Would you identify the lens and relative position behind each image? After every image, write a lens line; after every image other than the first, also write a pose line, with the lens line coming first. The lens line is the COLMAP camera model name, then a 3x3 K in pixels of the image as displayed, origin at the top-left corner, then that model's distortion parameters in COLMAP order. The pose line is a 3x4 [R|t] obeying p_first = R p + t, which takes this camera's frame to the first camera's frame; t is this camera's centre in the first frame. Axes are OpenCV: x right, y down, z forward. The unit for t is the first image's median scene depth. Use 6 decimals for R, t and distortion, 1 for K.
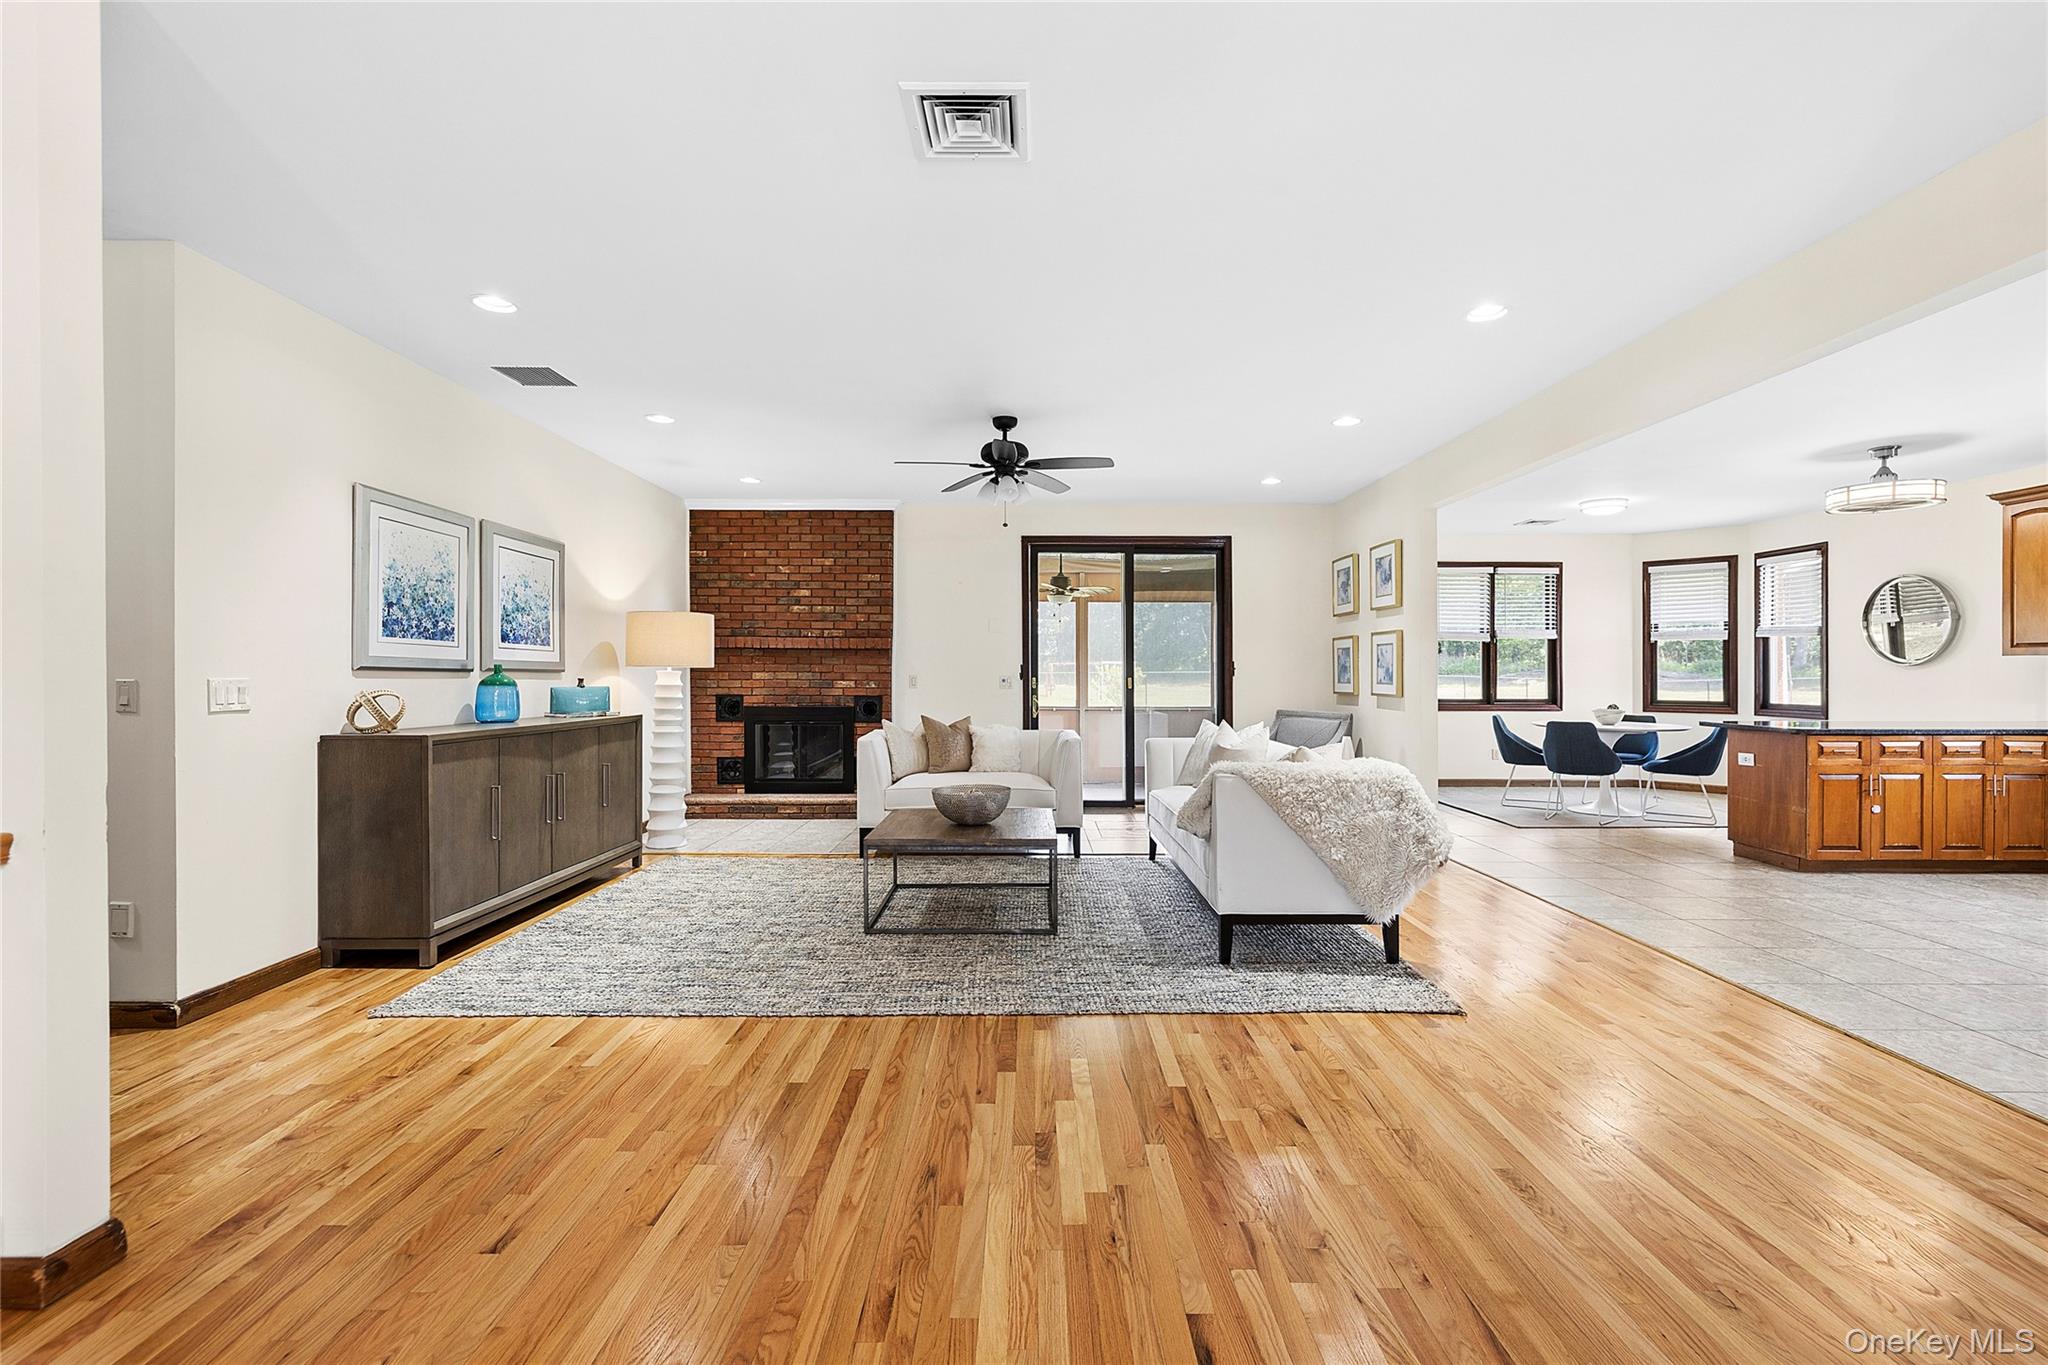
lens RADIAL K [[879.2, 0, 1028.4], [0, 879.2, 675.9], [0, 0, 1]] dist [-0.001140, -0.000043]
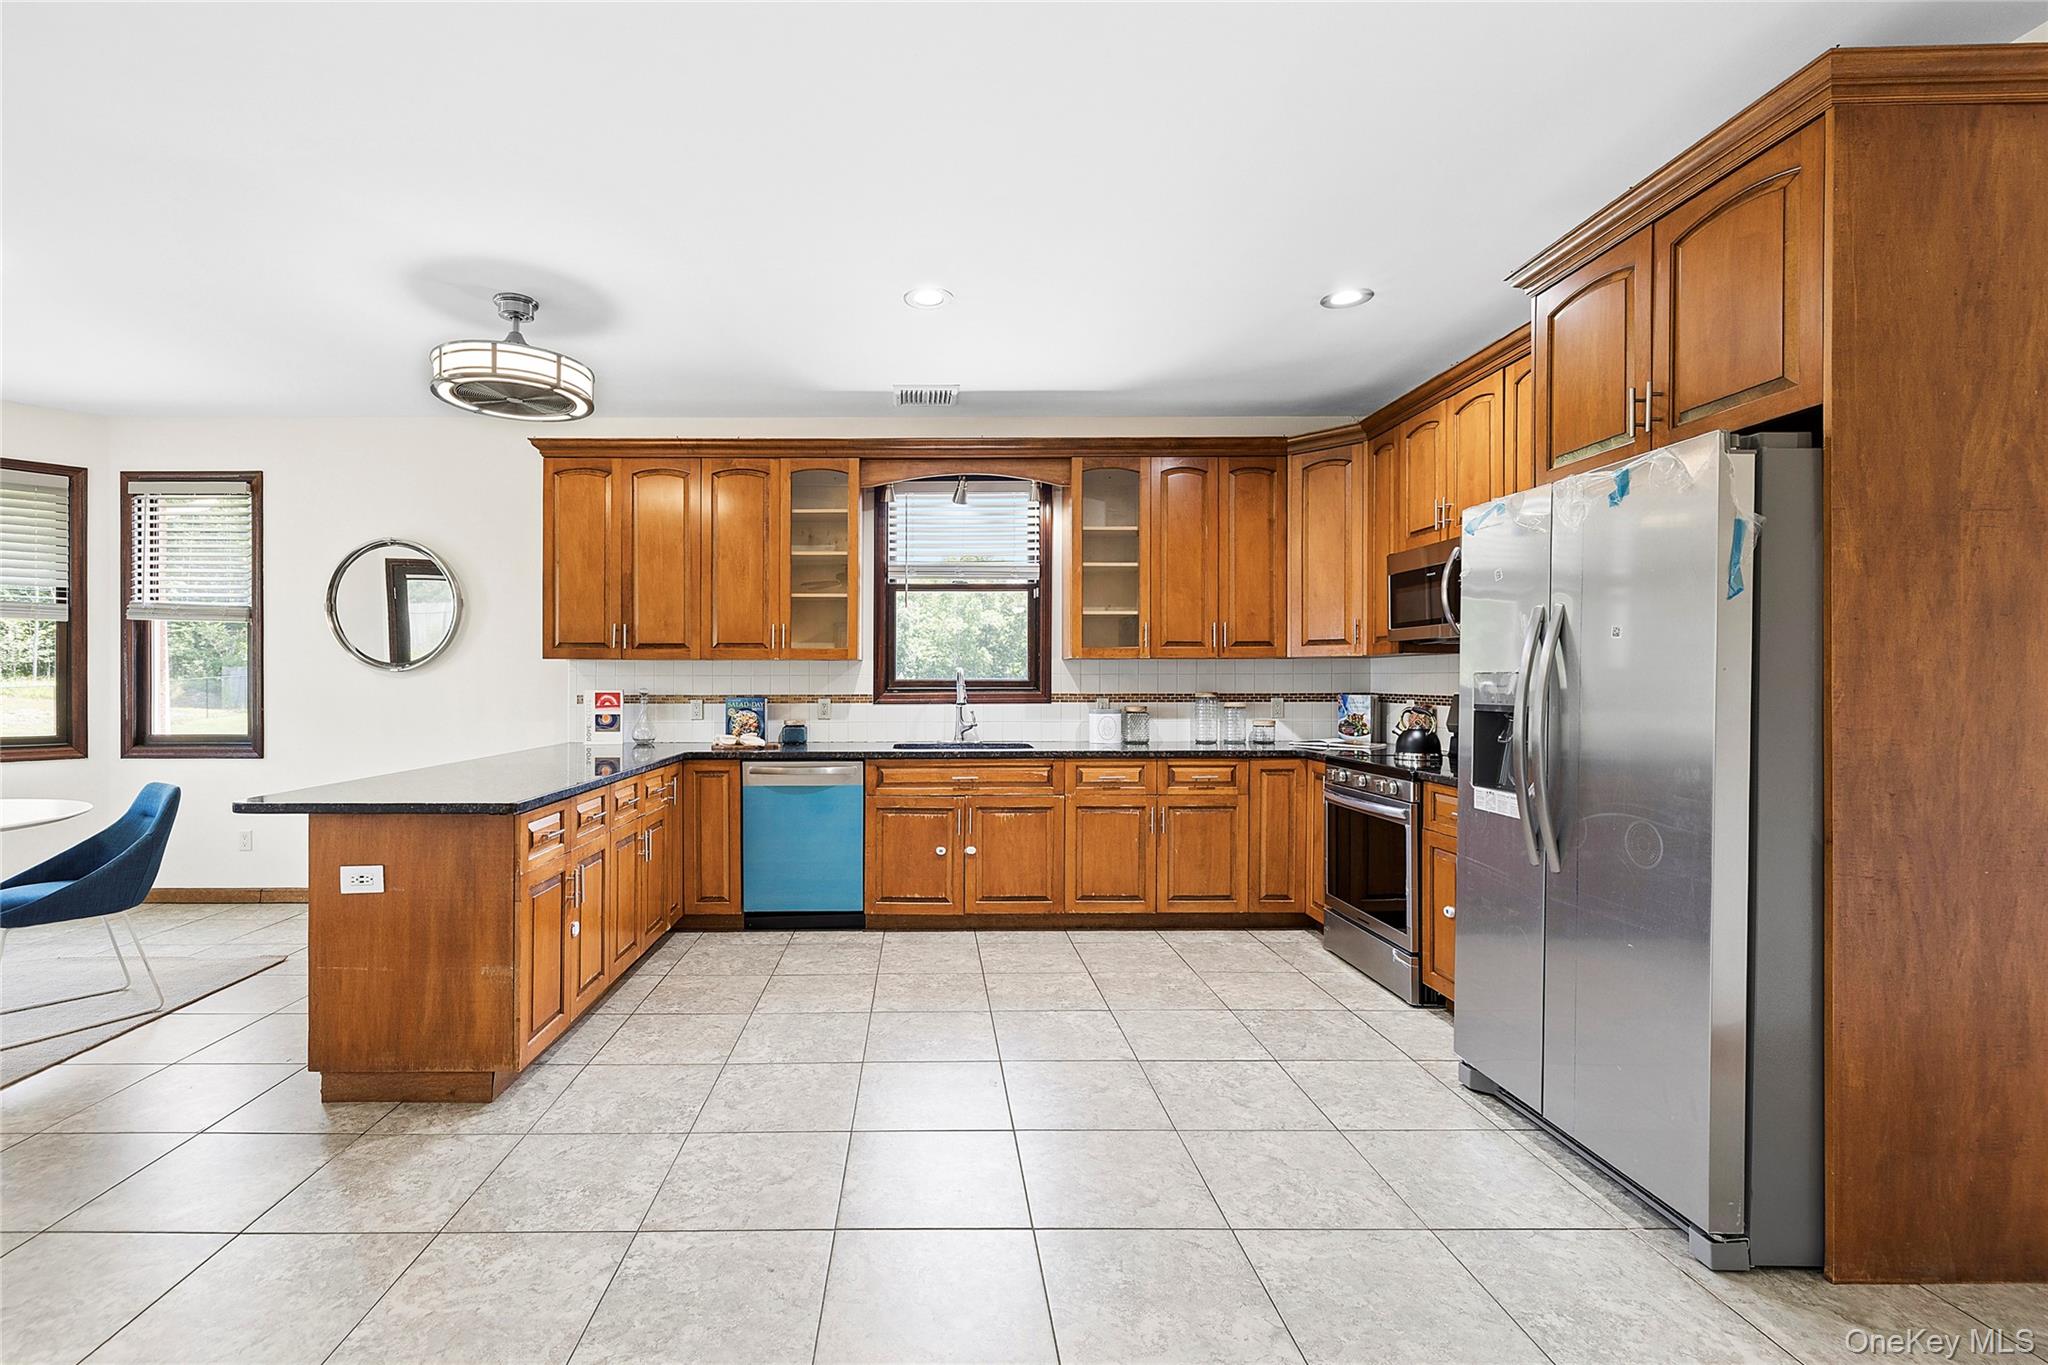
lens RADIAL K [[903.6, 0, 933.0], [0, 903.6, 683.2], [0, 0, 1]] dist [-0.000451, -0.000097]
pose [[-0.001118, -0.005122, 0.999986, 0.286328], [0.005312, 0.999973, 0.005128, -0.003883], [-0.999985, 0.005318, -0.001091, 0.561984]]
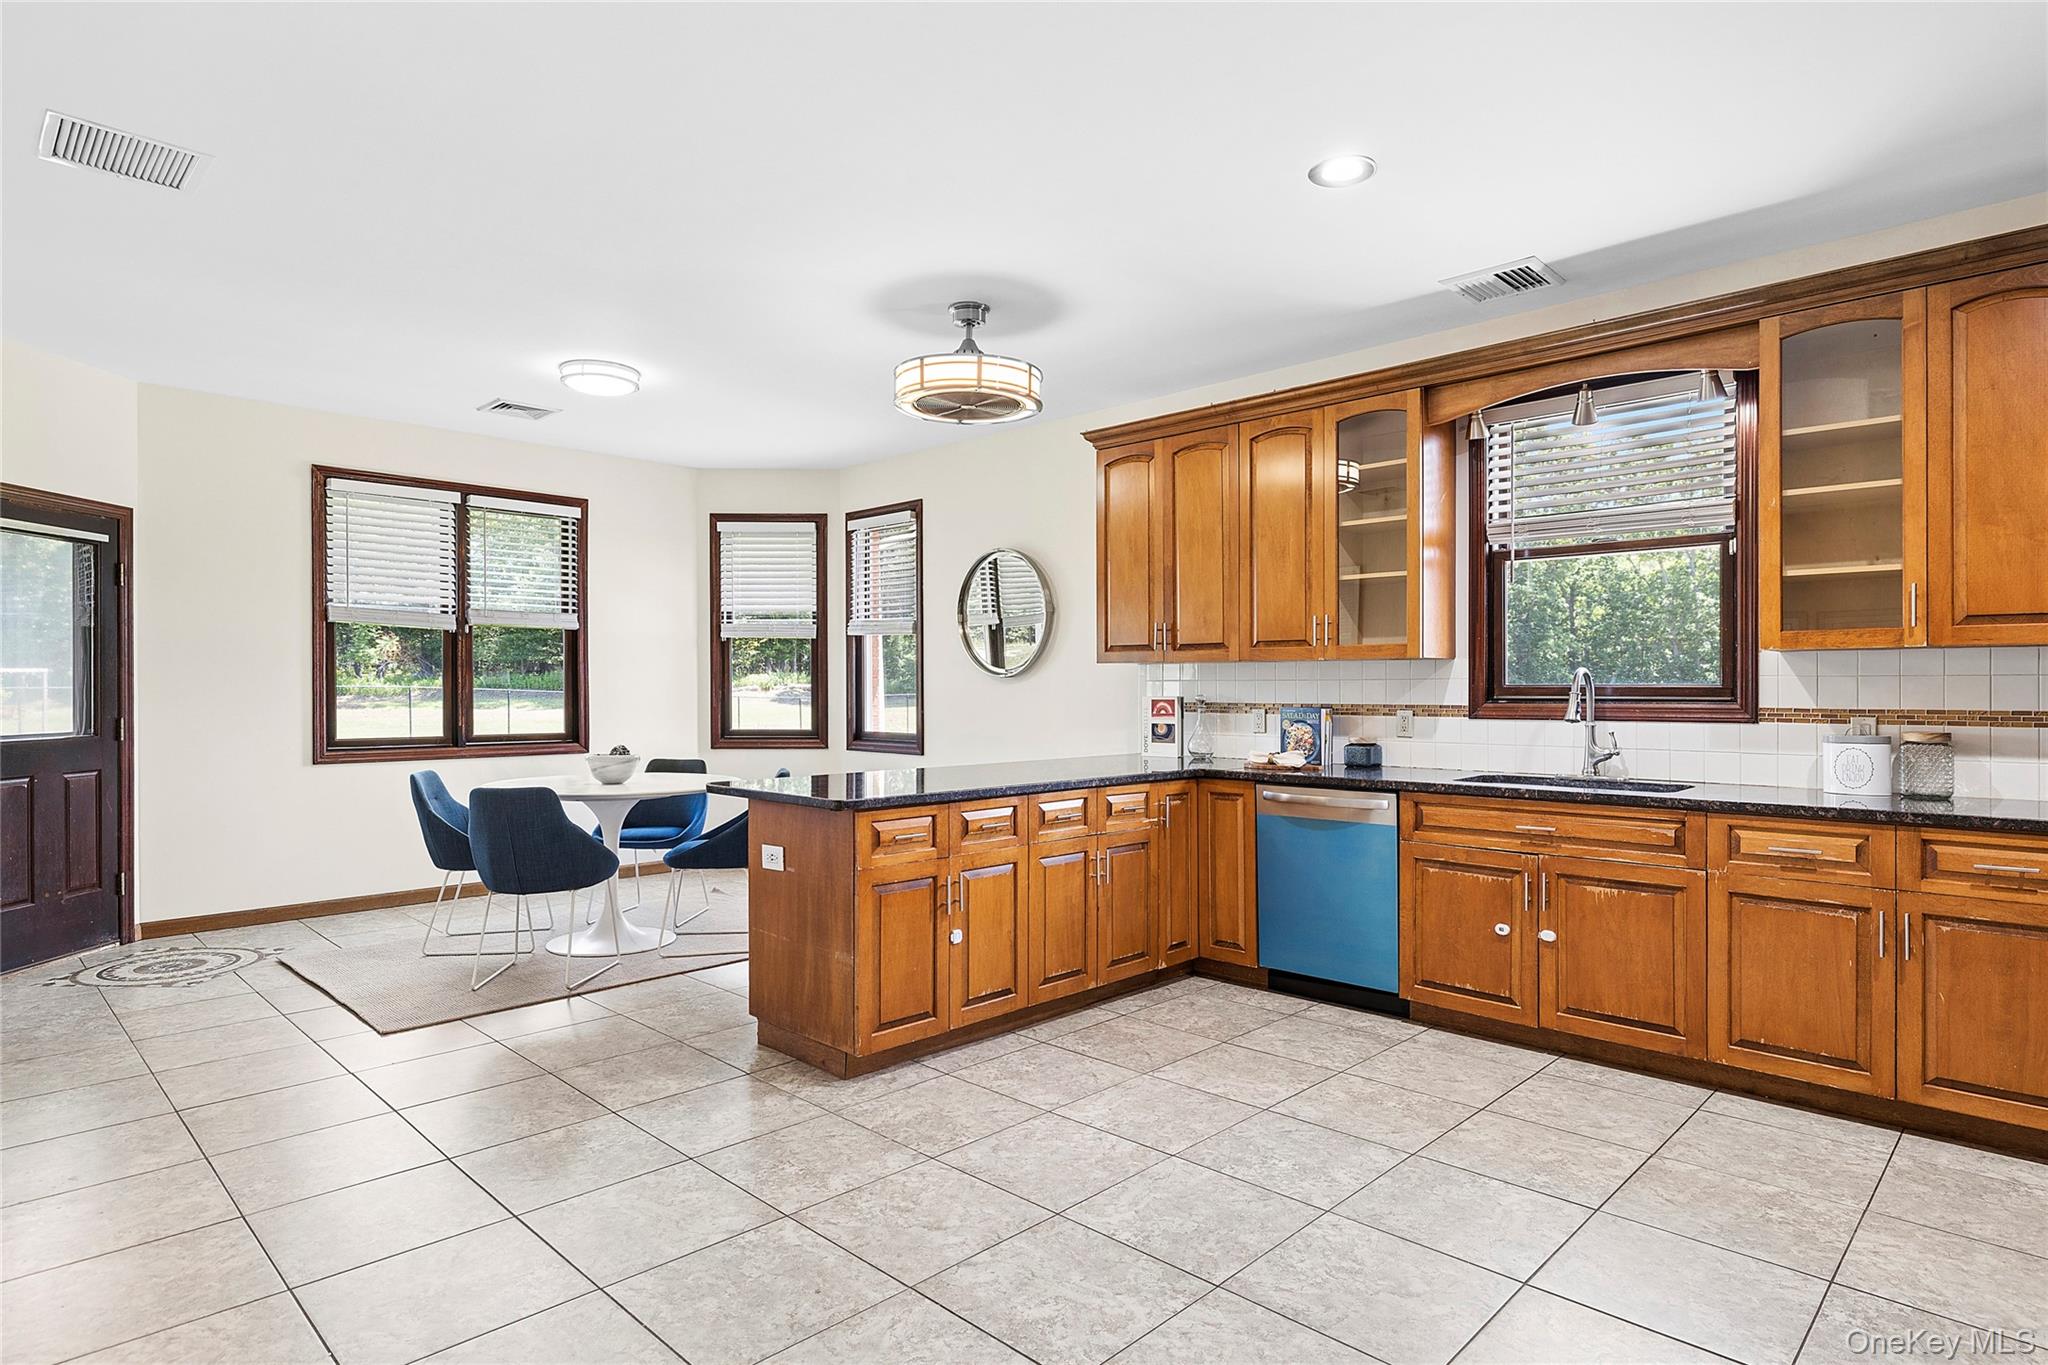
lens RADIAL K [[1099.5, 0, 1021.9], [0, 1099.5, 690.1], [0, 0, 1]] dist [-0.000031, 0.000372]
pose [[0.701178, -0.002849, 0.712980, 0.366203], [0.003473, 0.999994, 0.000580, -0.001790], [-0.712978, 0.002069, 0.701184, 0.354761]]
